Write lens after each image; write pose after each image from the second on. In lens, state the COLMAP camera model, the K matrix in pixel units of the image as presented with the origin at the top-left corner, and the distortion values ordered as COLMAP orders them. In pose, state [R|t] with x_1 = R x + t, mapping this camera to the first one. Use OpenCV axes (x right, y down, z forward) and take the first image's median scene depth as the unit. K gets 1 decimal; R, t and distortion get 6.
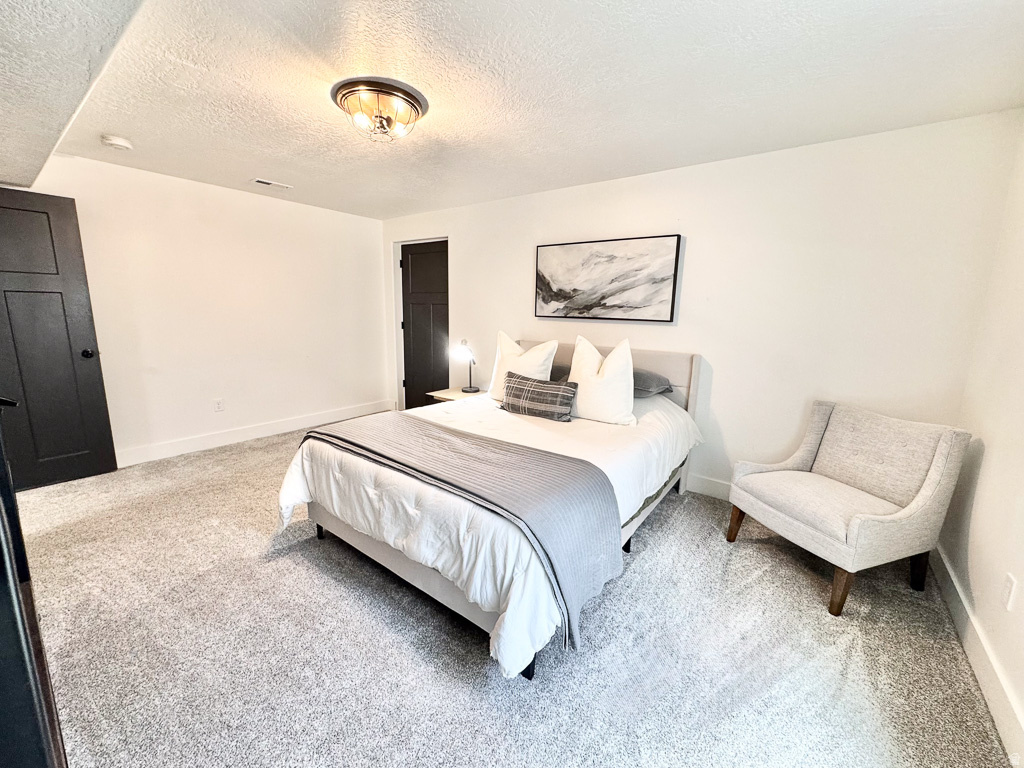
lens RADIAL K [[408.8, 0, 511.9], [0, 408.8, 380.9], [0, 0, 1]] dist [-0.003538, 0.000426]
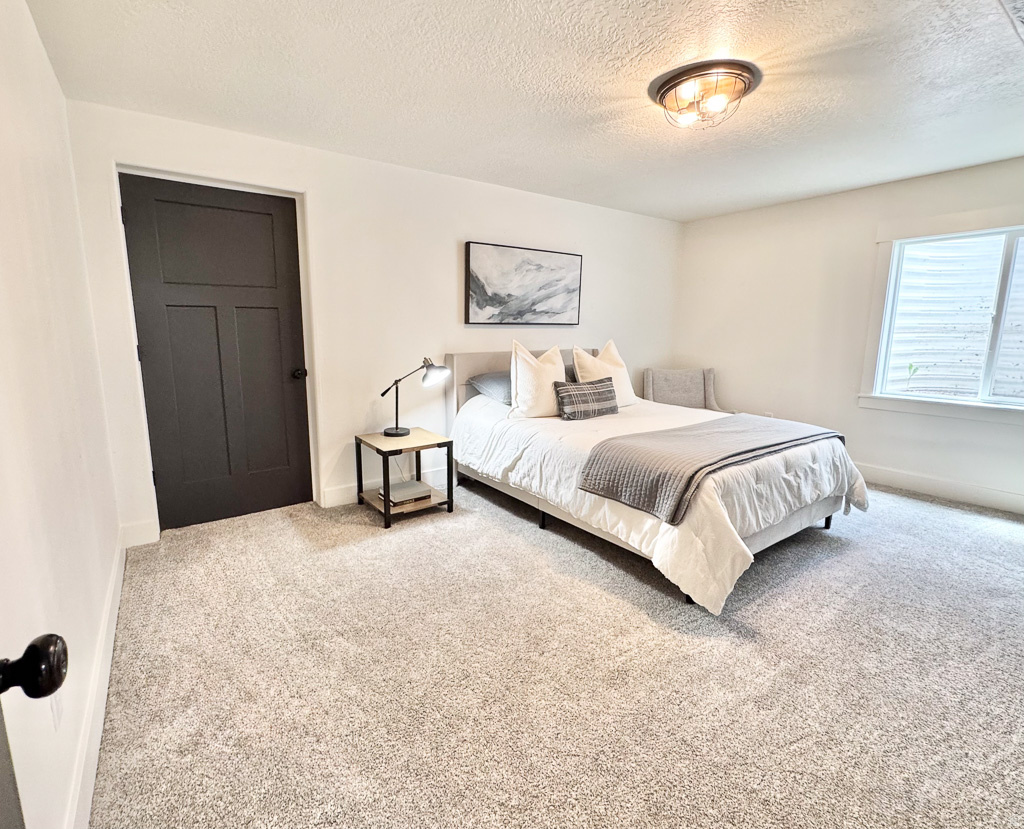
lens RADIAL K [[470.1, 0, 465.3], [0, 470.1, 407.7], [0, 0, 1]] dist [-0.000259, 0.000108]
pose [[0.348304, -0.175315, 0.920841, -0.970589], [0.174528, 0.977306, 0.120051, -0.114800], [-0.920991, 0.118899, 0.370997, 0.722394]]
